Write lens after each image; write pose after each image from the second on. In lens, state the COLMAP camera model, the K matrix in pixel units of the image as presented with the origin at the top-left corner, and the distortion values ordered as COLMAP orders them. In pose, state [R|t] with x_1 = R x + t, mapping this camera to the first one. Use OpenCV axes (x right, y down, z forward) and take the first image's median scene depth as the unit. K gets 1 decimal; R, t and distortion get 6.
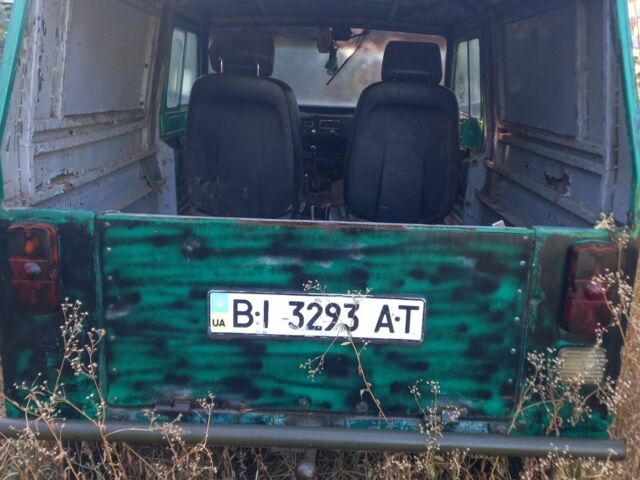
lens RADIAL K [[603.7, 0, 320.0], [0, 603.7, 240.0], [0, 0, 1]] dist [0.079342, -0.002738]
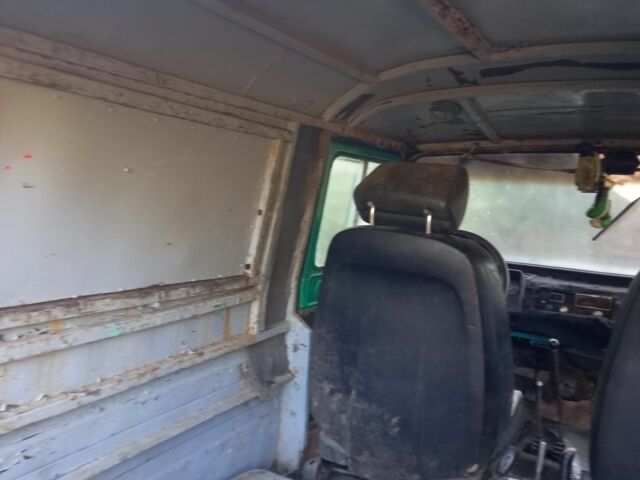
lens RADIAL K [[603.7, 0, 320.0], [0, 603.7, 240.0], [0, 0, 1]] dist [0.079342, -0.002738]
pose [[0.886939, 0.059507, -0.458037, 0.066825], [-0.148799, 0.975609, -0.161384, -0.142579], [0.437262, 0.211294, 0.874161, 0.412134]]
